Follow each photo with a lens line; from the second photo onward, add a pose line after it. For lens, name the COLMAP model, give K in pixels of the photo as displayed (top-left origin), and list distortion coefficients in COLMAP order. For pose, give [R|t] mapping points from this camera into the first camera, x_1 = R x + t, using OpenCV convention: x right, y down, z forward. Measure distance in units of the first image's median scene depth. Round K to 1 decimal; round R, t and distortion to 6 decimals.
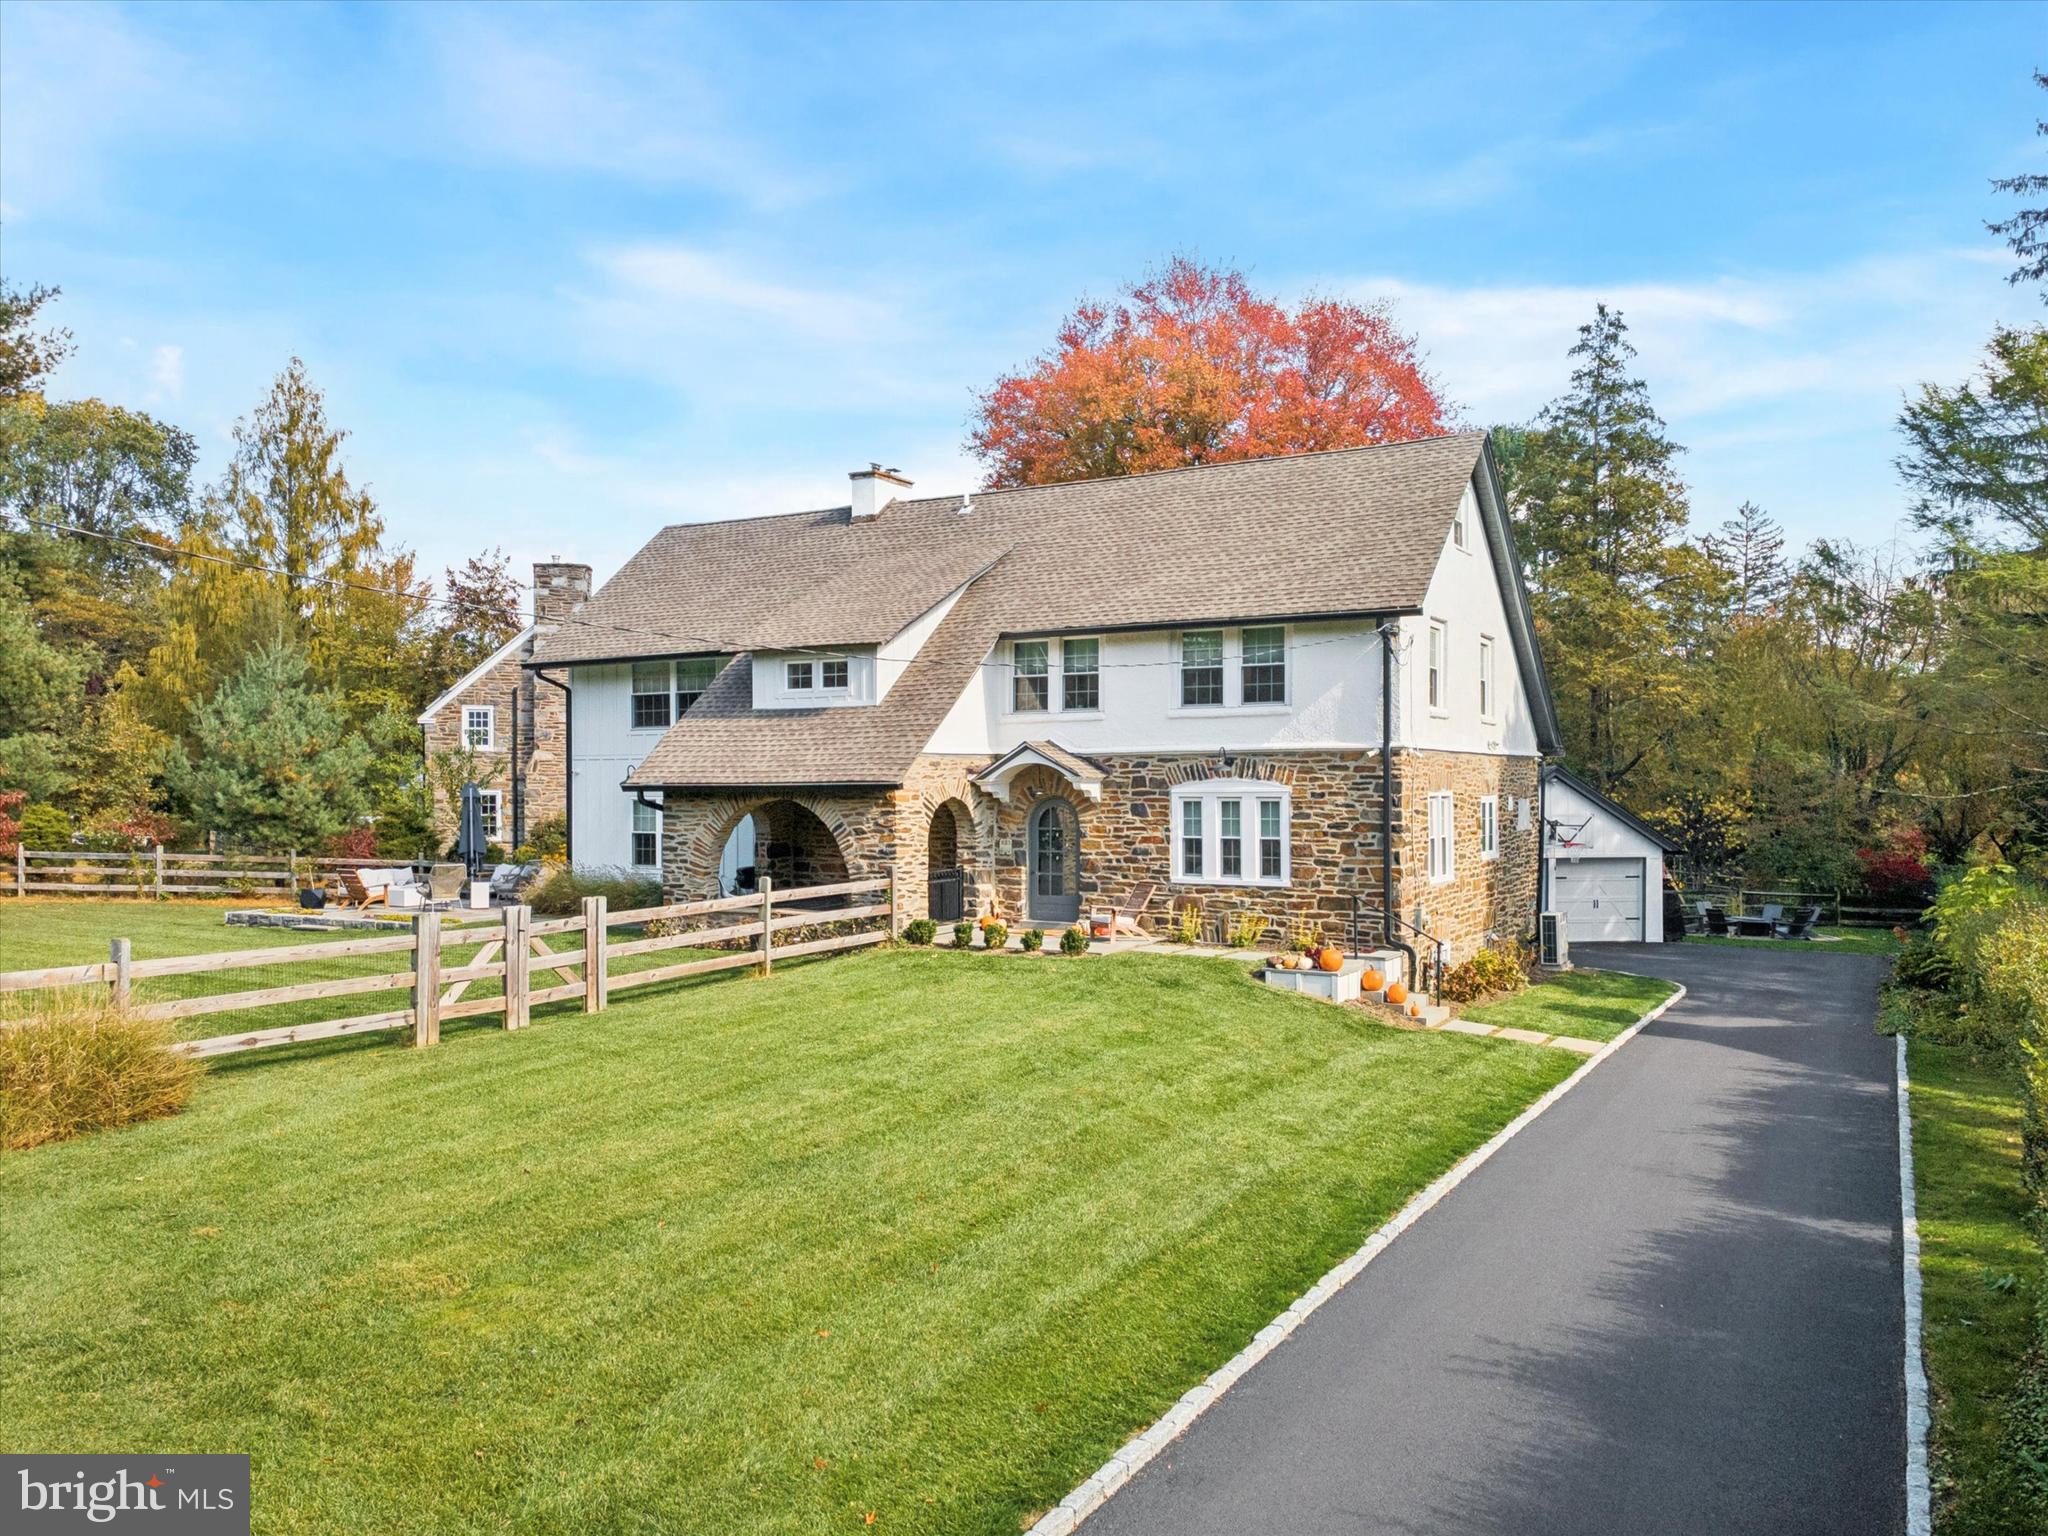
lens RADIAL K [[1514.7, 0, 1001.8], [0, 1514.7, 773.7], [0, 0, 1]] dist [0.041864, 0.008865]
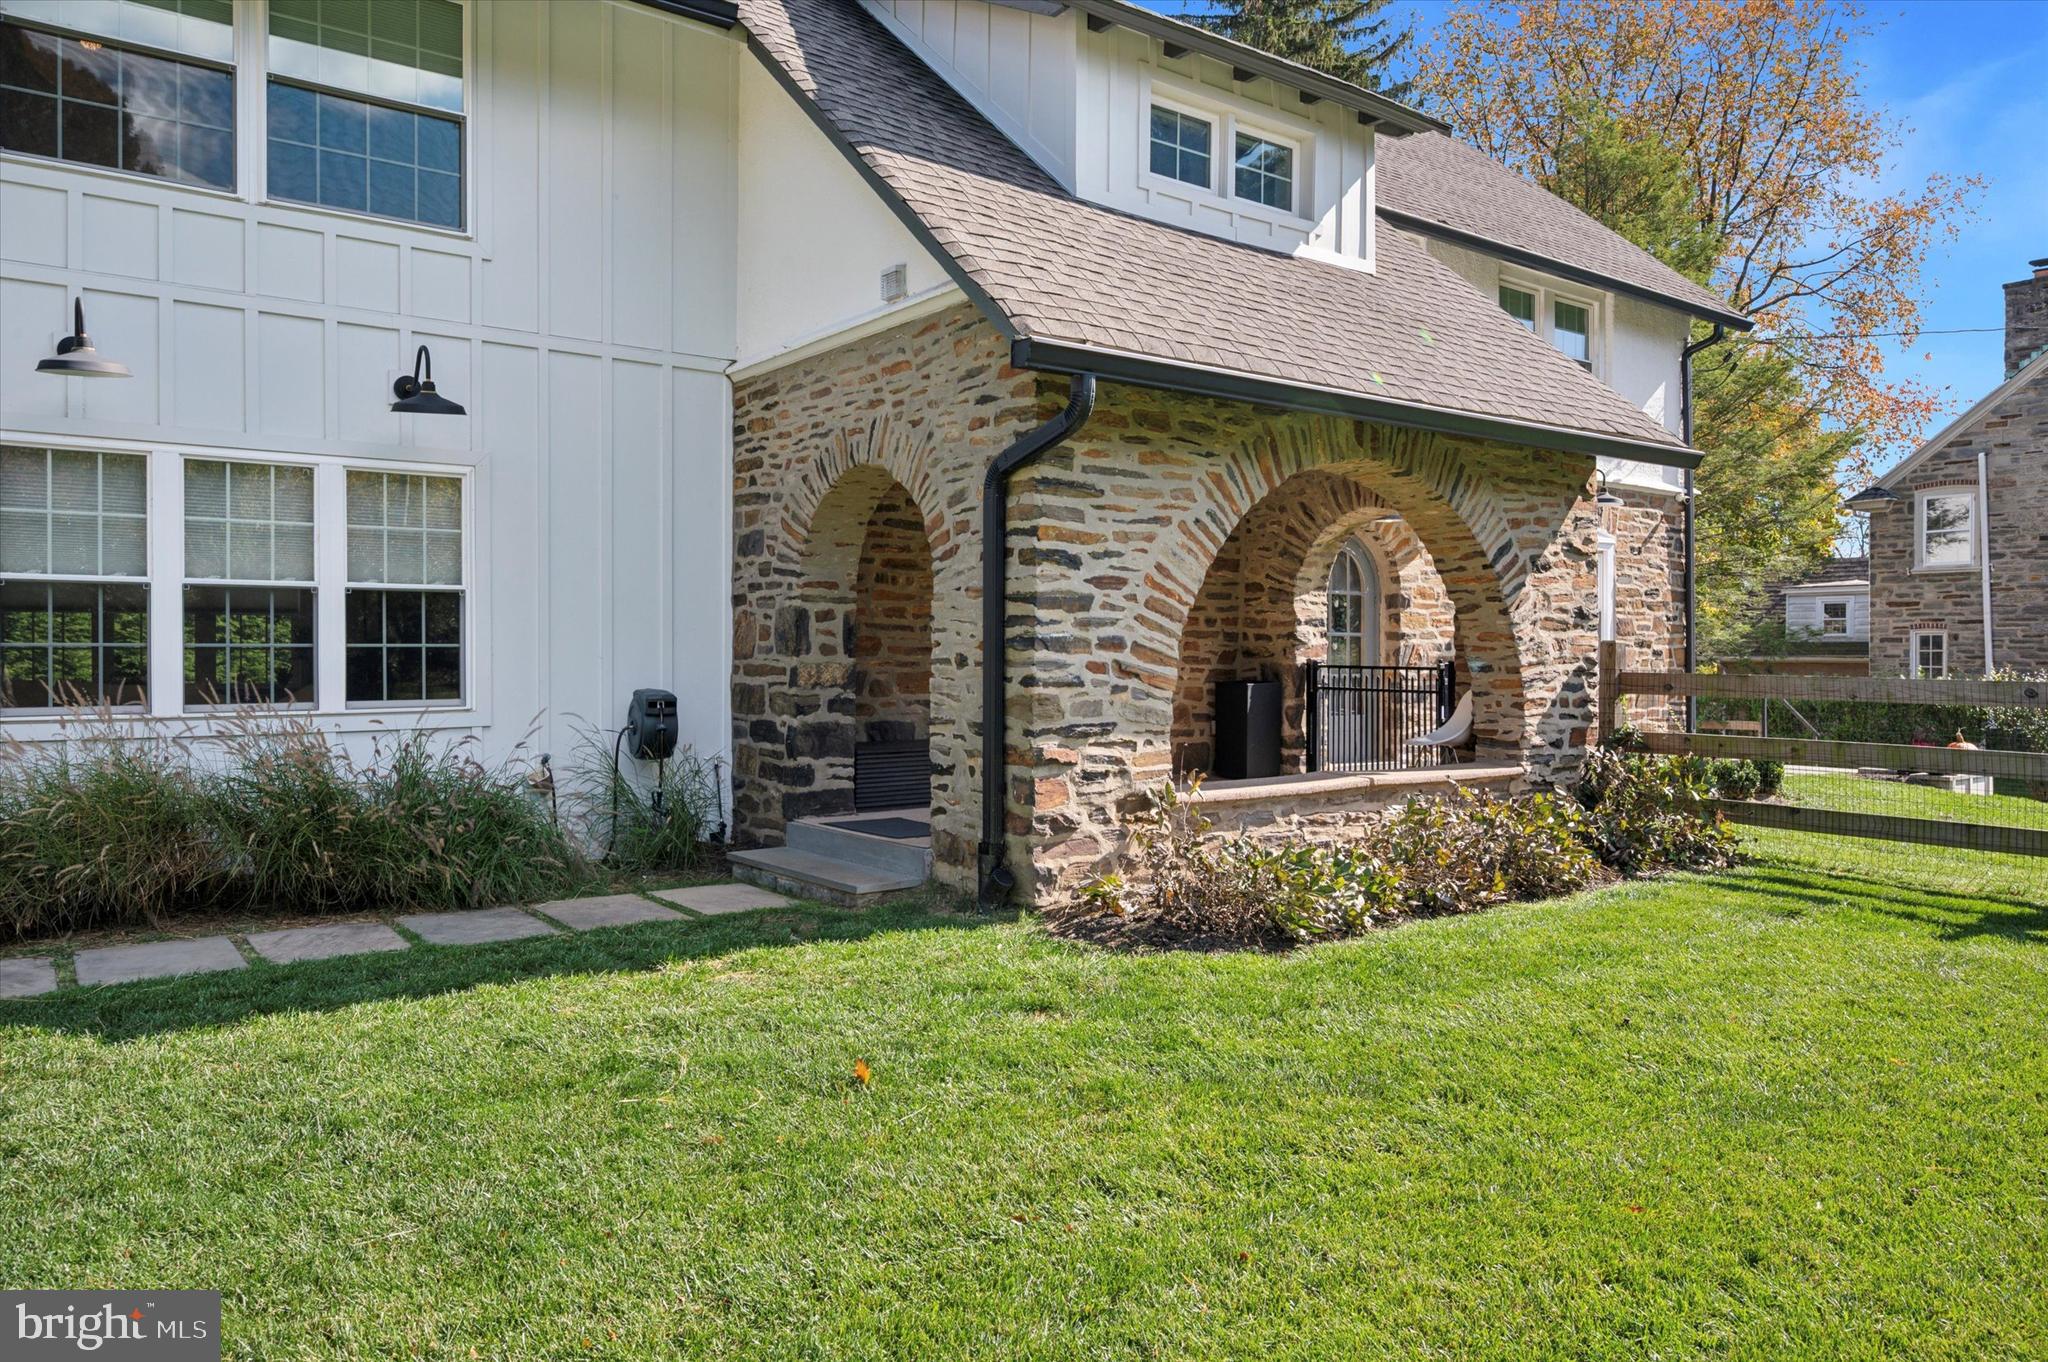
lens RADIAL K [[1374.2, 0, 1028.2], [0, 1374.2, 653.2], [0, 0, 1]] dist [-0.000459, -0.002884]
pose [[0.384407, 0.004459, 0.923153, -0.463263], [-0.007818, 0.999968, -0.001574, 0.060347], [-0.923131, -0.006612, 0.384430, 0.922109]]
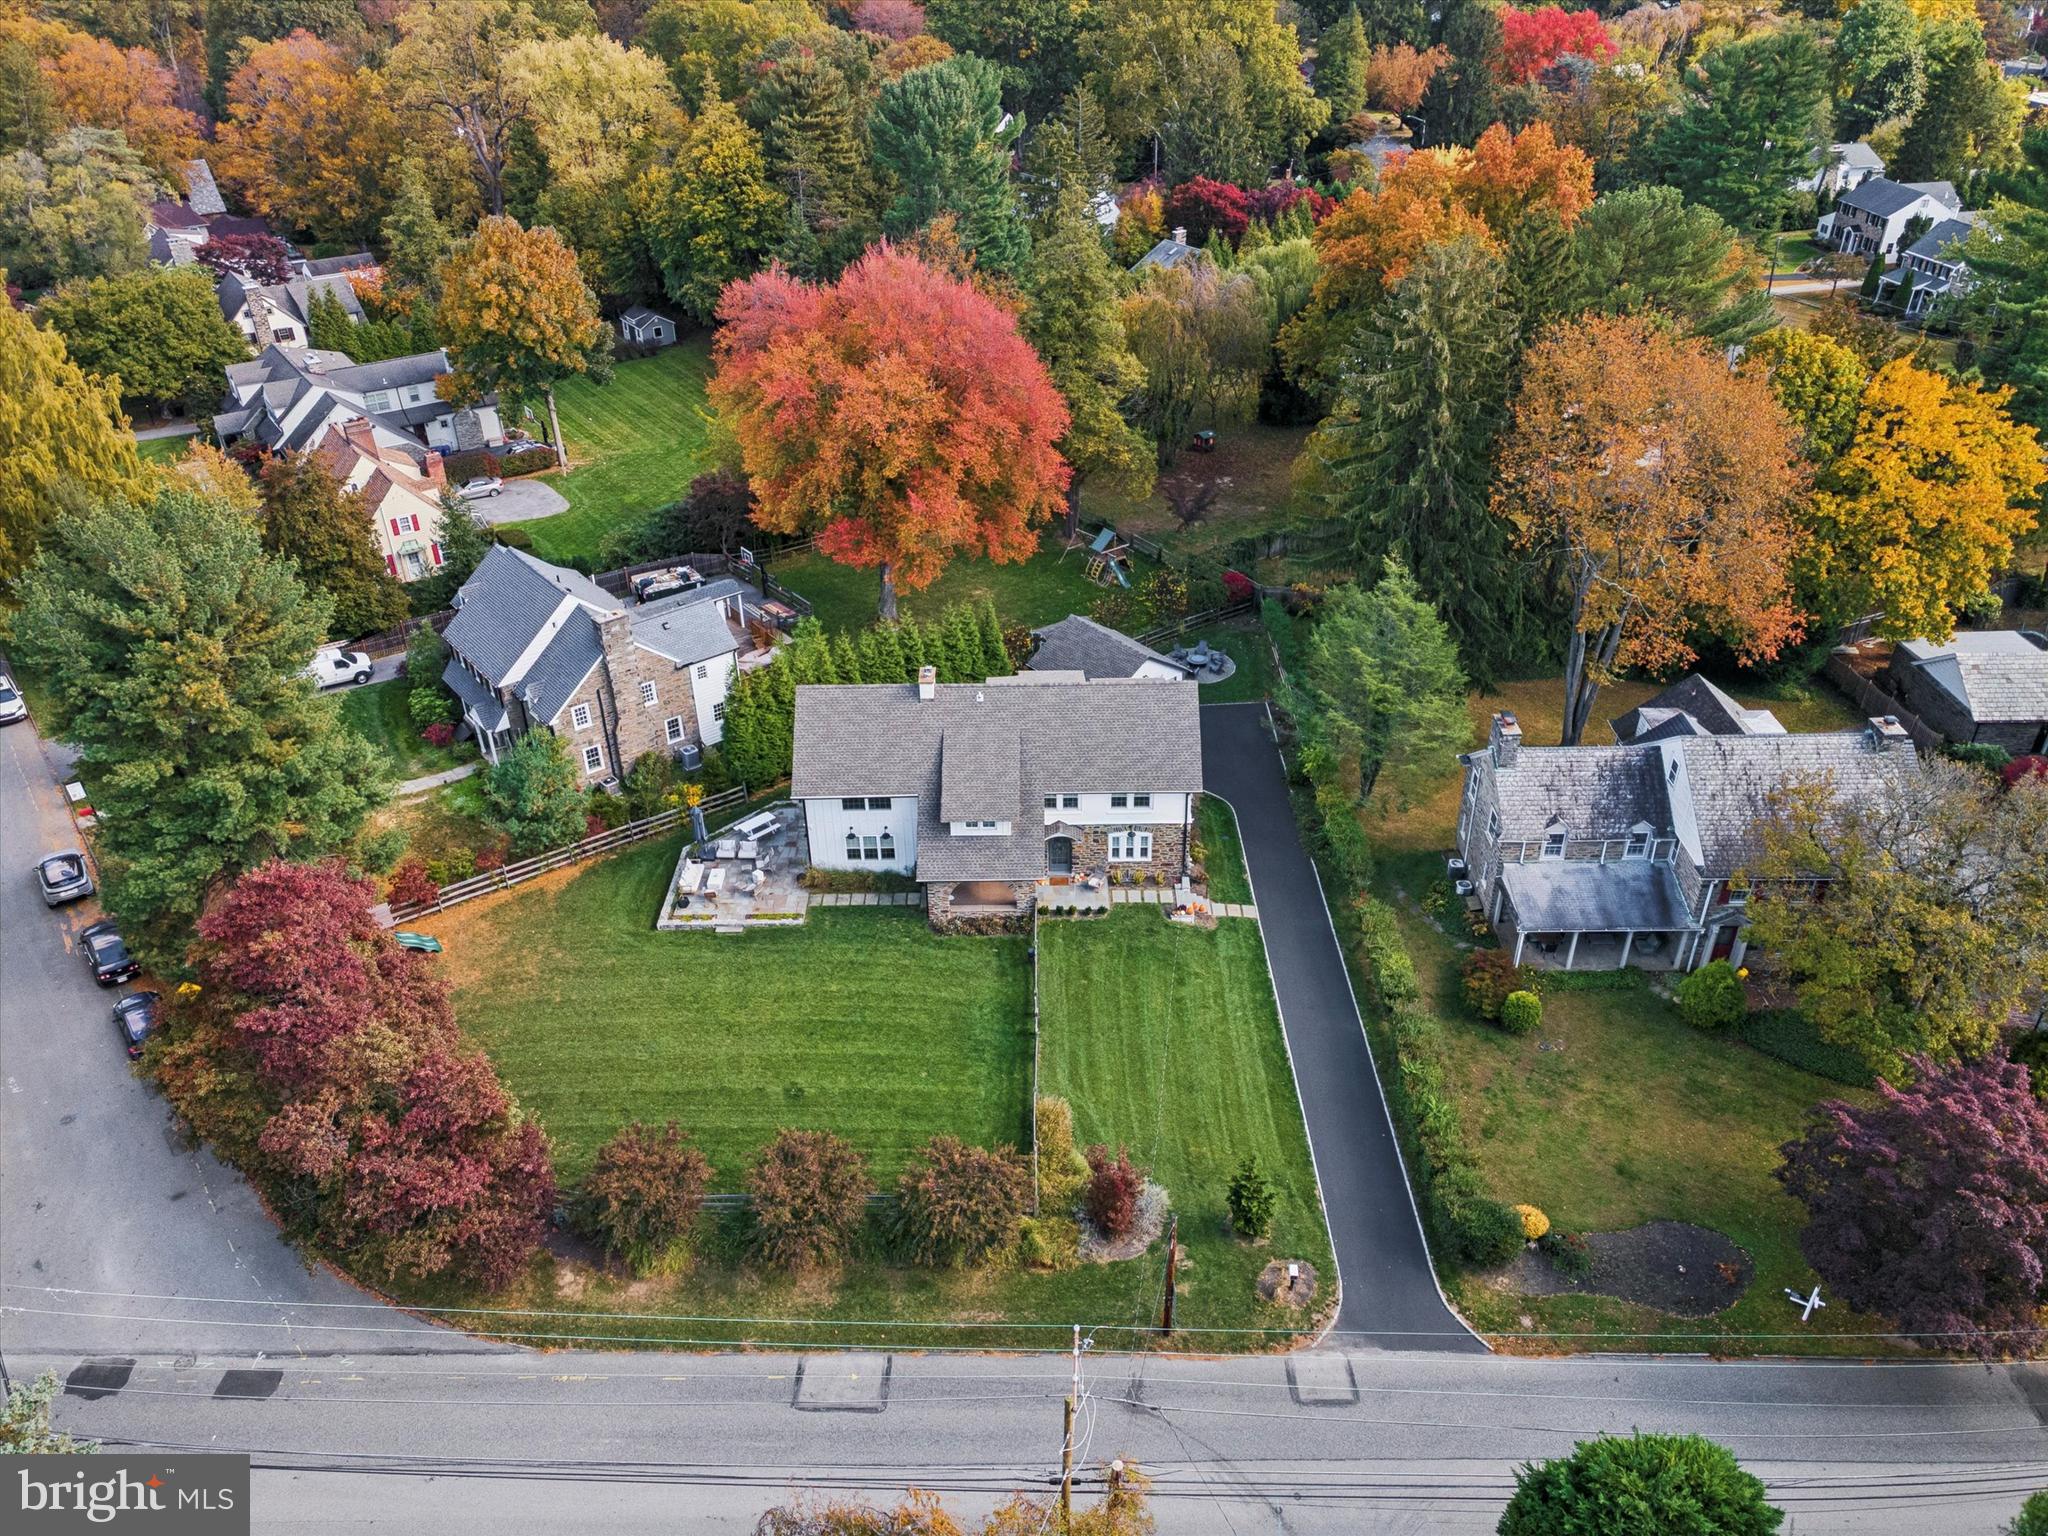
lens RADIAL K [[1514.7, 0, 1010.1], [0, 1514.7, 750.6], [0, 0, 1]] dist [0.041864, 0.008865]
pose [[0.863370, -0.280211, 0.419612, -1.143675], [0.012569, 0.843305, 0.537288, -1.580065], [-0.504415, -0.458604, 0.731606, -0.873674]]
